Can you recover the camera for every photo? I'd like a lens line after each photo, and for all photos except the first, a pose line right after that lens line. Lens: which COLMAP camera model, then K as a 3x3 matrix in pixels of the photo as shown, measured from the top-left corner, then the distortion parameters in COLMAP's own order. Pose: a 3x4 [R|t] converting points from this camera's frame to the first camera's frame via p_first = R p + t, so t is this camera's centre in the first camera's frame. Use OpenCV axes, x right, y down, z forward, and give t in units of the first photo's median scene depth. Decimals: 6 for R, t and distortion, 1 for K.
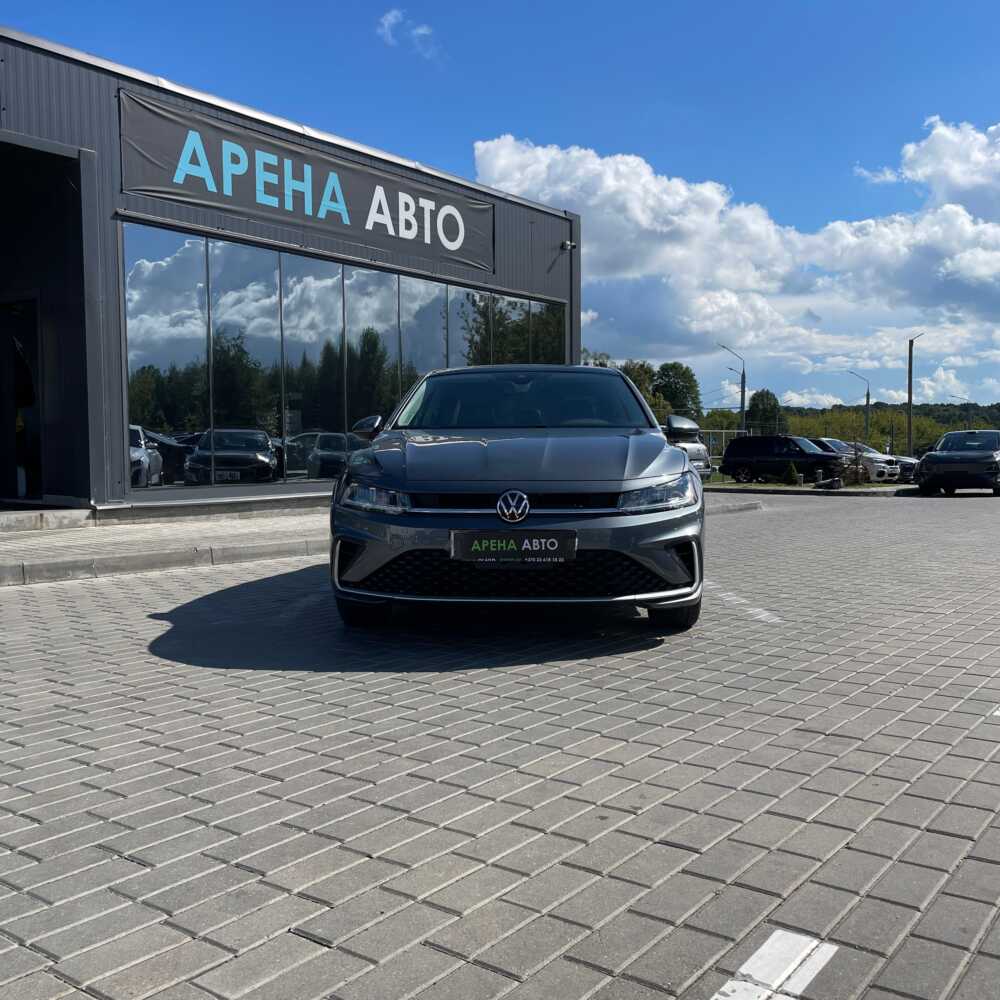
lens RADIAL K [[1034.7, 0, 503.7], [0, 1034.7, 504.6], [0, 0, 1]] dist [0.037406, 0.000000]
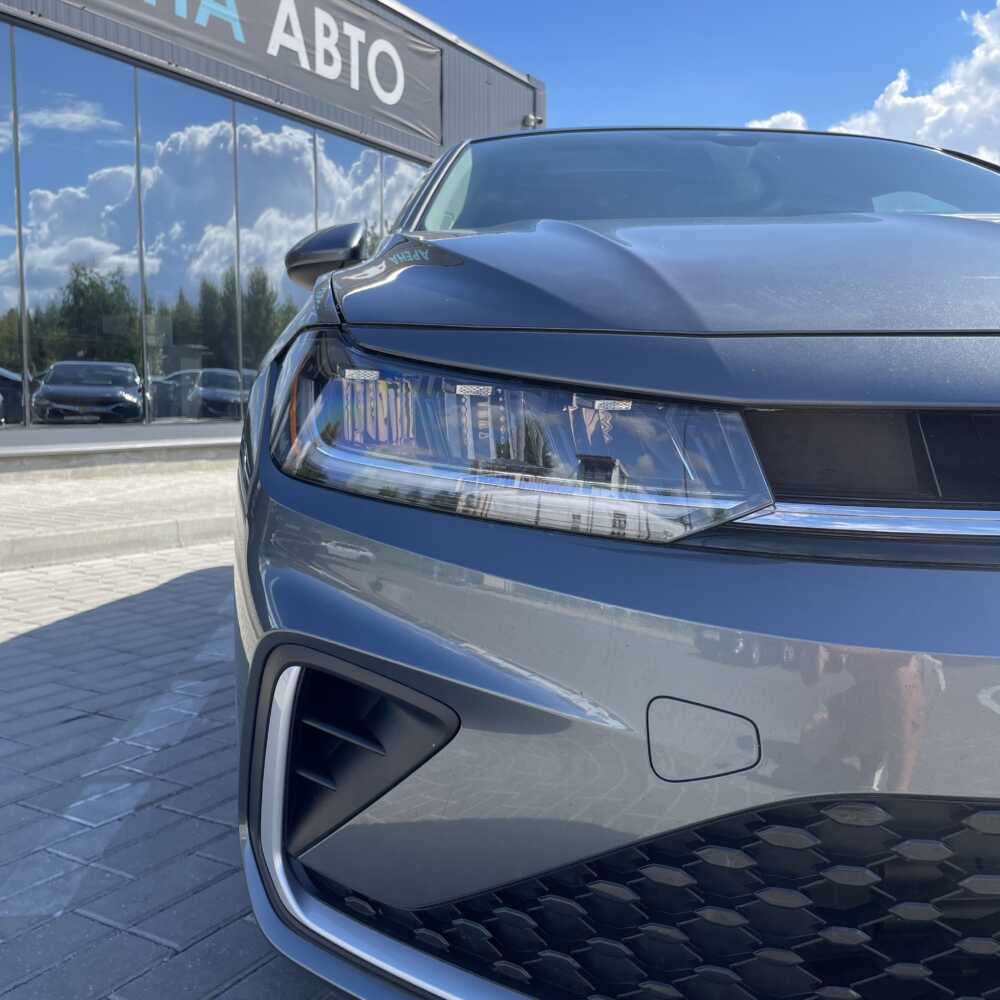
lens RADIAL K [[1034.7, 0, 494.5], [0, 1034.7, 493.9], [0, 0, 1]] dist [0.037406, 0.000000]
pose [[0.995248, 0.002283, 0.097343, -0.049191], [-0.005795, 0.999342, 0.035806, -0.001129], [-0.097198, -0.036200, 0.994607, 0.283956]]
